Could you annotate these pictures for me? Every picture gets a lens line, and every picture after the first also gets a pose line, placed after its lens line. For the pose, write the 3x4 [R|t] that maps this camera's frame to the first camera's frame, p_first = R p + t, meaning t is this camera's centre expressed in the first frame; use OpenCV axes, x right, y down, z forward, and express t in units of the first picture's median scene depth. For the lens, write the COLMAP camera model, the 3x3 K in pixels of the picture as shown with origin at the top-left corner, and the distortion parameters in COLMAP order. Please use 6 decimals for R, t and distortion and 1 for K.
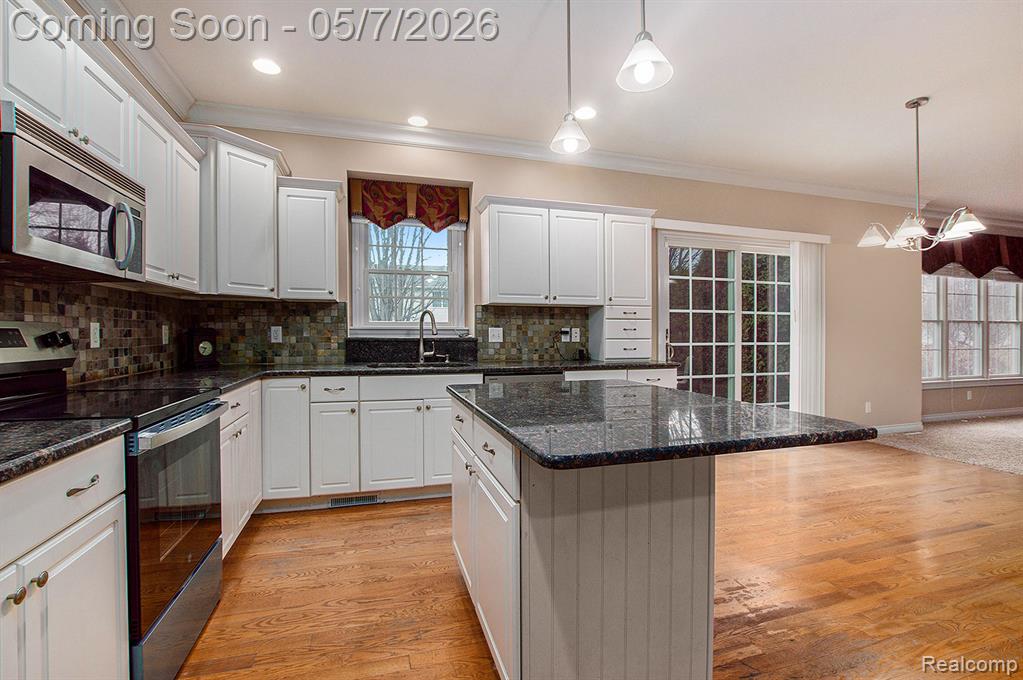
lens RADIAL K [[468.7, 0, 511.5], [0, 468.7, 340.0], [0, 0, 1]] dist [-0.016187, -0.000684]
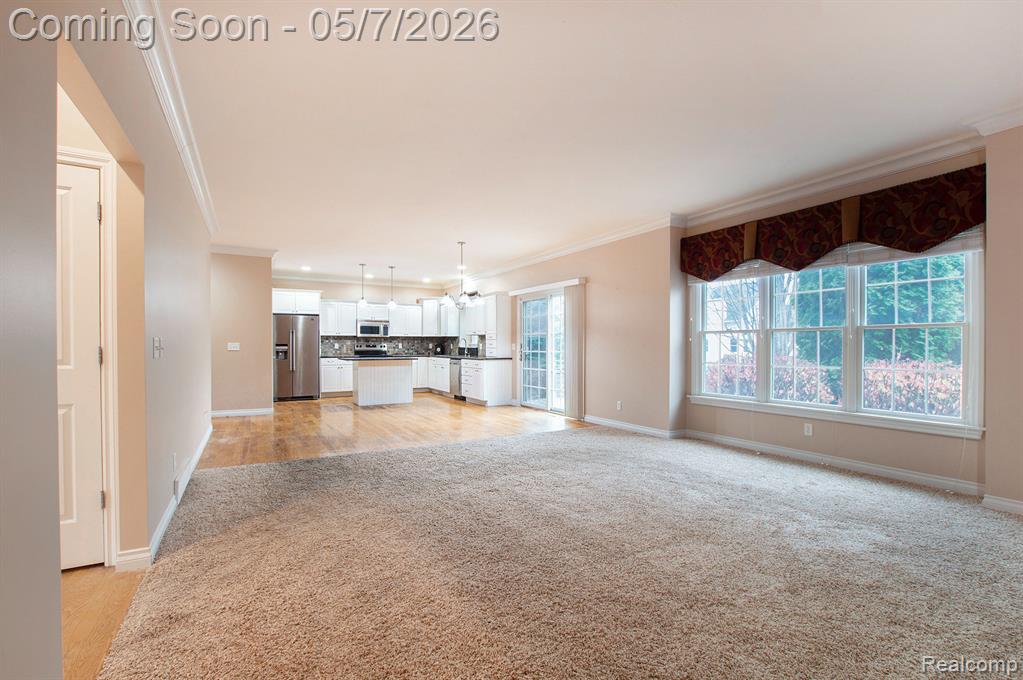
lens RADIAL K [[455.4, 0, 515.3], [0, 455.4, 349.1], [0, 0, 1]] dist [-0.001296, -0.000173]
pose [[0.225947, 0.005678, -0.974123, 2.550274], [-0.016382, 0.999864, 0.002028, -0.003749], [0.974002, 0.015500, 0.226009, 0.616707]]
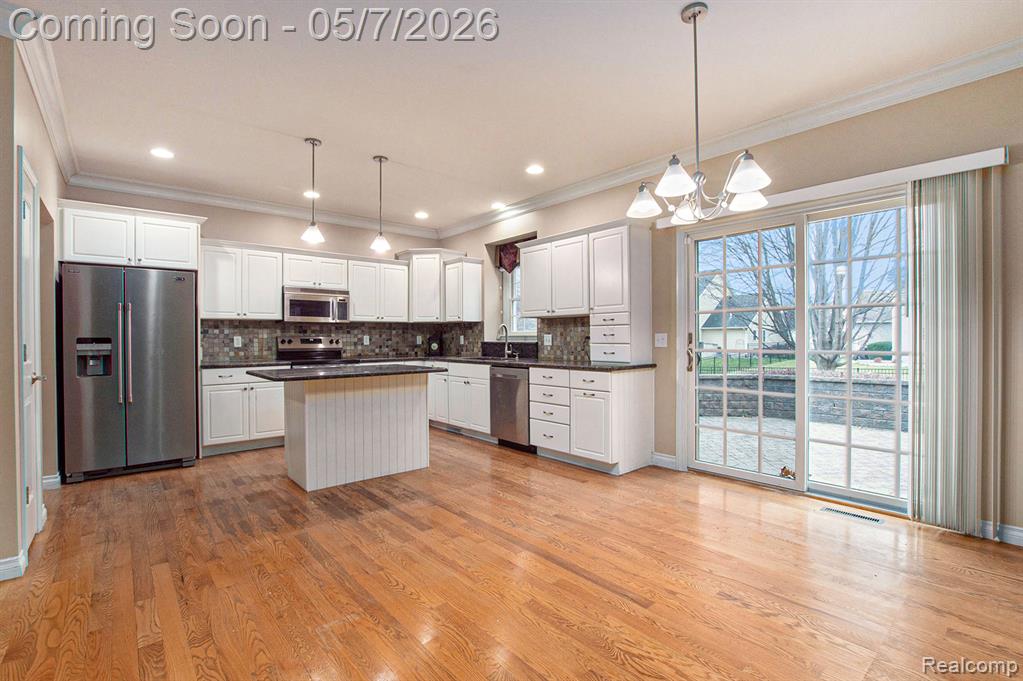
lens RADIAL K [[468.7, 0, 511.5], [0, 468.7, 340.5], [0, 0, 1]] dist [-0.016187, -0.000684]
pose [[0.399630, 0.000734, -0.916676, 1.169771], [-0.008590, 0.999959, -0.002944, -0.004540], [0.916636, 0.009051, 0.399620, 0.372630]]
